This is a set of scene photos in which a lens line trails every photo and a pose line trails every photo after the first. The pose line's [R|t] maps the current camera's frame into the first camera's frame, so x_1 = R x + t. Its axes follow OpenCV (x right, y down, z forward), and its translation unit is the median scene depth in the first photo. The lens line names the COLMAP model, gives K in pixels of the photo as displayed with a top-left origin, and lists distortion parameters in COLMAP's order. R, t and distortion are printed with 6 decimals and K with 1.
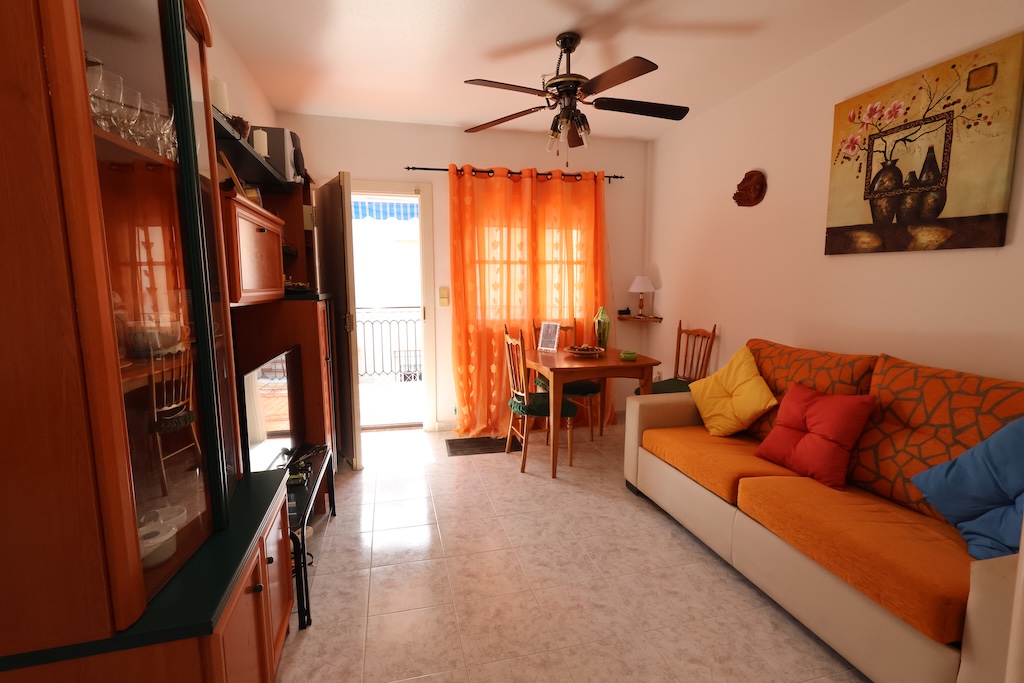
lens RADIAL K [[474.1, 0, 510.4], [0, 474.1, 341.2], [0, 0, 1]] dist [0.000400, 0.000117]
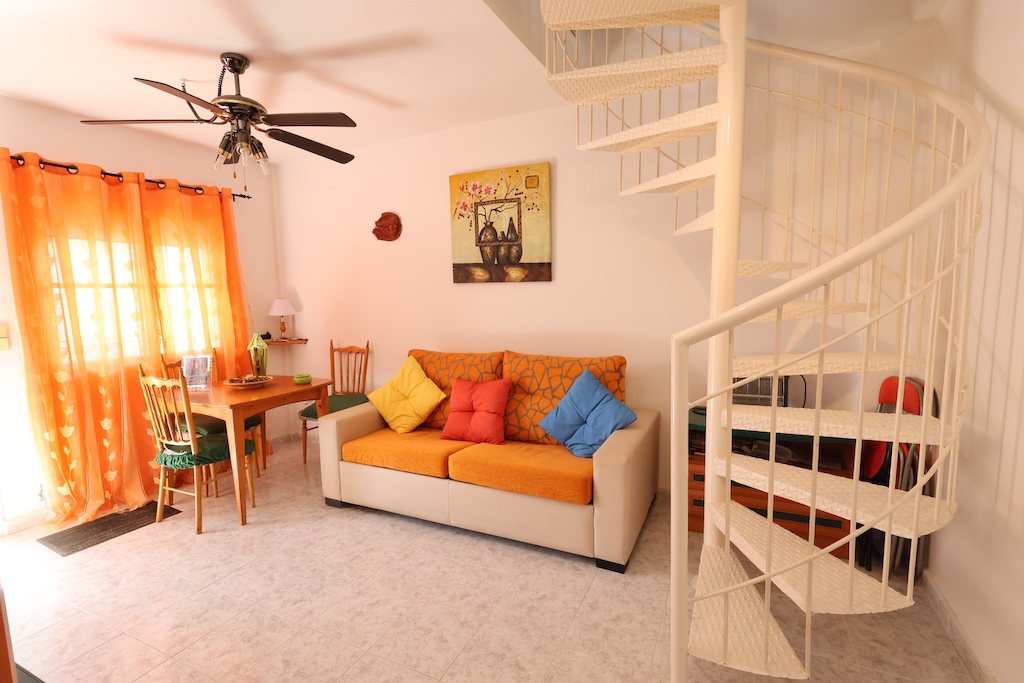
lens RADIAL K [[474.1, 0, 510.4], [0, 474.1, 341.2], [0, 0, 1]] dist [0.000400, 0.000117]
pose [[0.646917, -0.090787, 0.757137, -0.291595], [0.115104, 0.993137, 0.020737, -0.026018], [-0.753823, 0.073734, 0.652927, -0.004146]]
